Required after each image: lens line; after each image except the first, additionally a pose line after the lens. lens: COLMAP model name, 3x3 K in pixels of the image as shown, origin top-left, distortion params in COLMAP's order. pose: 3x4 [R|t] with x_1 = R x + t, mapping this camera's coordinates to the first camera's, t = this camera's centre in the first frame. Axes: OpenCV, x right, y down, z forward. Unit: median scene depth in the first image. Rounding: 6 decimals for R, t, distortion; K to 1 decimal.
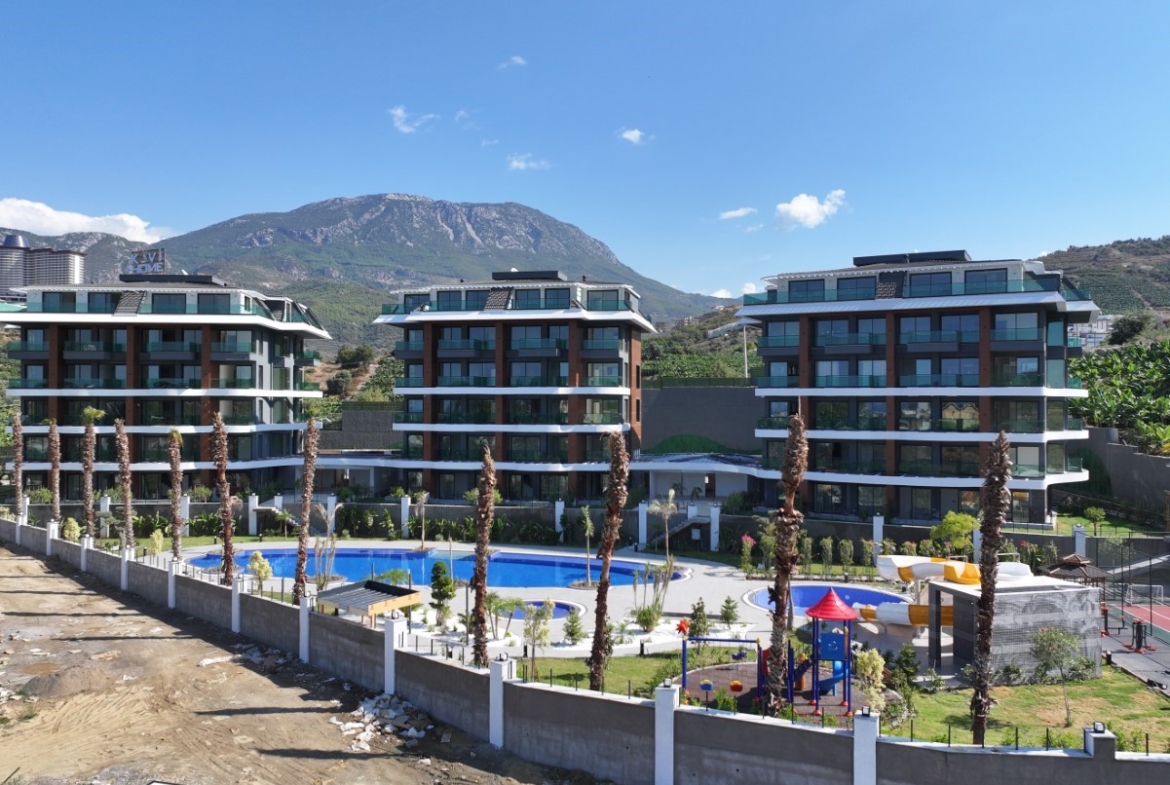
lens RADIAL K [[929.7, 0, 588.8], [0, 929.7, 393.7], [0, 0, 1]] dist [-0.002635, 0.010602]
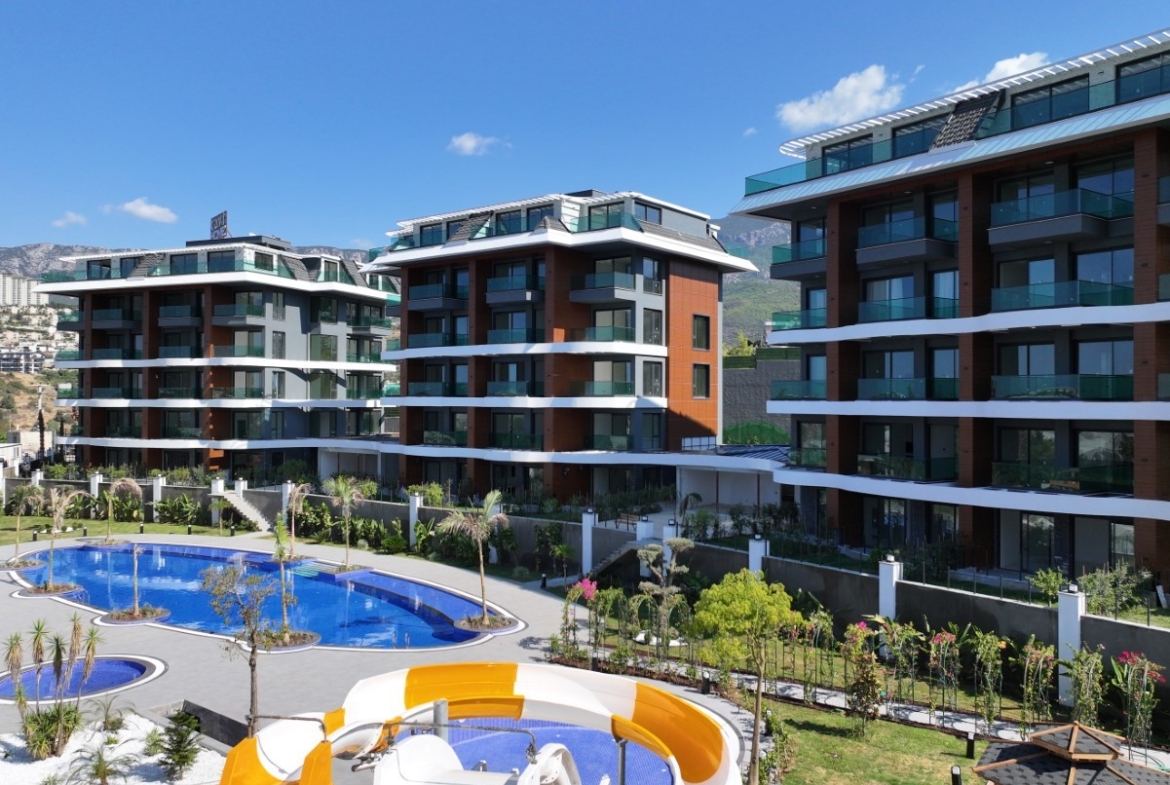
lens RADIAL K [[929.7, 0, 587.6], [0, 929.7, 390.5], [0, 0, 1]] dist [-0.002635, 0.010602]
pose [[0.893250, -0.004049, -0.449542, 0.313892], [0.002525, 0.999989, -0.003990, 0.030802], [0.449553, 0.002429, 0.893250, 0.373458]]
